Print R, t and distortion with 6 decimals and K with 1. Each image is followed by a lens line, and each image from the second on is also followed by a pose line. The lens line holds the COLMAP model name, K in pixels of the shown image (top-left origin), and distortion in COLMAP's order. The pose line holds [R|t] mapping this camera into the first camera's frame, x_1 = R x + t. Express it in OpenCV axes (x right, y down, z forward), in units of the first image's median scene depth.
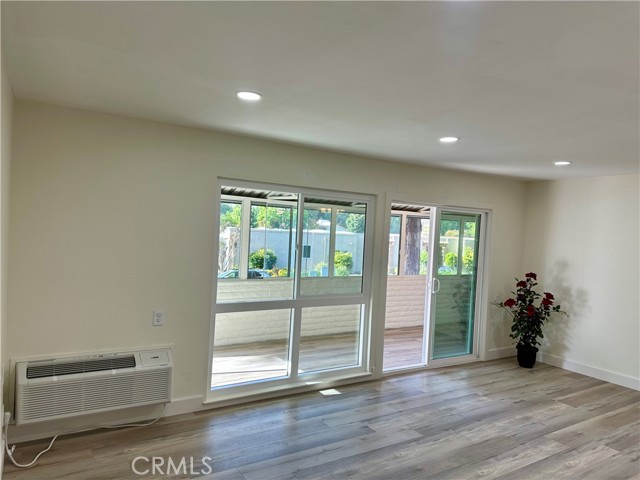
lens RADIAL K [[452.8, 0, 326.6], [0, 452.8, 238.6], [0, 0, 1]] dist [0.064382, -0.089899]
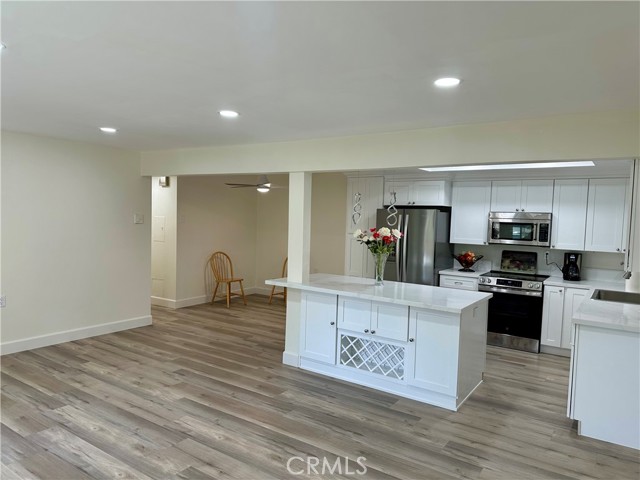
lens RADIAL K [[452.8, 0, 318.5], [0, 452.8, 242.1], [0, 0, 1]] dist [0.064382, -0.089899]
pose [[-0.377702, -0.119755, 0.918151, -0.315875], [-0.025515, 0.992571, 0.118965, -0.030127], [-0.925576, 0.021507, -0.377951, 0.537390]]
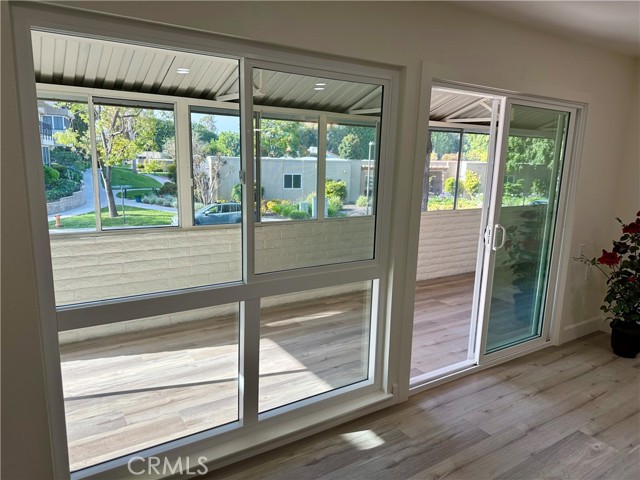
lens RADIAL K [[452.8, 0, 322.1], [0, 452.8, 243.9], [0, 0, 1]] dist [0.064382, -0.089899]
pose [[0.999652, -0.026201, 0.003098, 0.012126], [0.025309, 0.985482, 0.167886, 0.007368], [-0.007452, -0.167749, 0.985802, 0.397576]]
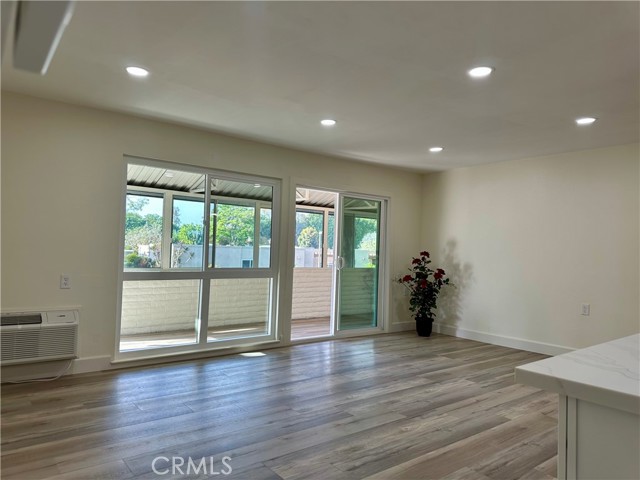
lens RADIAL K [[452.8, 0, 328.2], [0, 452.8, 237.9], [0, 0, 1]] dist [0.064382, -0.089899]
pose [[0.994219, -0.018095, 0.105831, 0.089771], [0.022858, 0.998771, -0.043967, 0.085019], [-0.104906, 0.046132, 0.993412, -0.097191]]
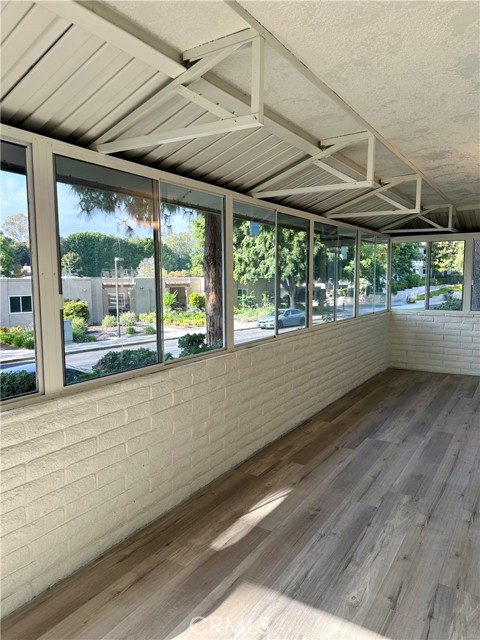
lens RADIAL K [[452.8, 0, 238.5], [0, 452.8, 320.9], [0, 0, 1]] dist [0.064382, -0.089899]
pose [[0.907479, -0.097314, 0.408671, -0.225743], [0.062059, 0.993181, 0.098693, 0.014957], [-0.415489, -0.064200, 0.907330, 0.751078]]
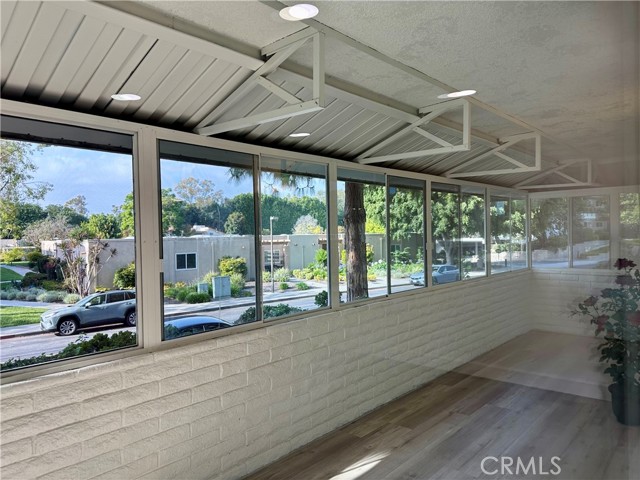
lens RADIAL K [[452.8, 0, 320.8], [0, 452.8, 237.9], [0, 0, 1]] dist [0.064382, -0.089899]
pose [[0.963328, -0.072482, 0.258350, -0.164879], [0.074356, 0.997229, 0.002524, 0.011370], [-0.257817, 0.016779, 0.966048, 0.699723]]
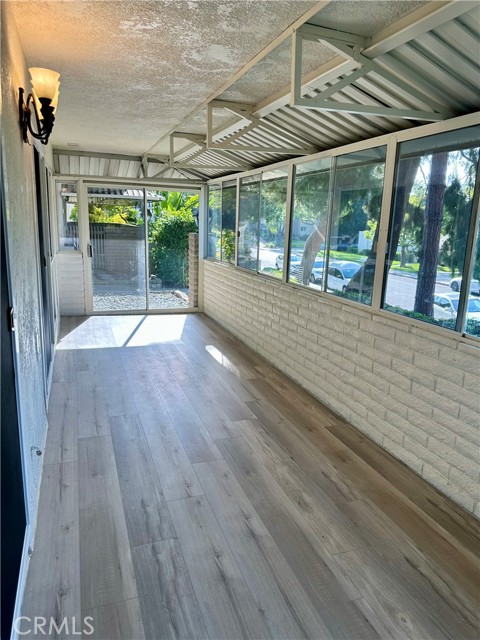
lens RADIAL K [[452.8, 0, 238.3], [0, 452.8, 319.5], [0, 0, 1]] dist [0.064382, -0.089899]
pose [[-0.235424, 0.140178, -0.961730, 0.844938], [-0.071490, 0.984366, 0.160978, 0.054356], [0.969260, 0.106652, -0.221722, 1.424876]]
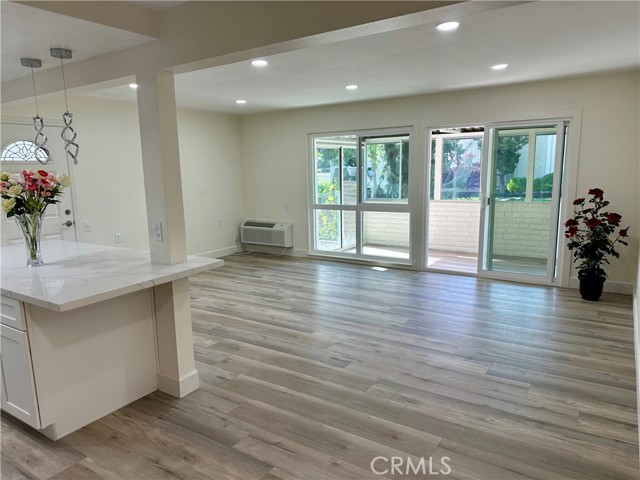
lens RADIAL K [[452.8, 0, 322.6], [0, 452.8, 245.0], [0, 0, 1]] dist [0.064382, -0.089899]
pose [[0.400514, 0.094607, -0.911394, 1.037845], [0.020428, 0.993486, 0.112105, 0.072743], [0.916063, -0.063517, 0.395972, 0.204114]]
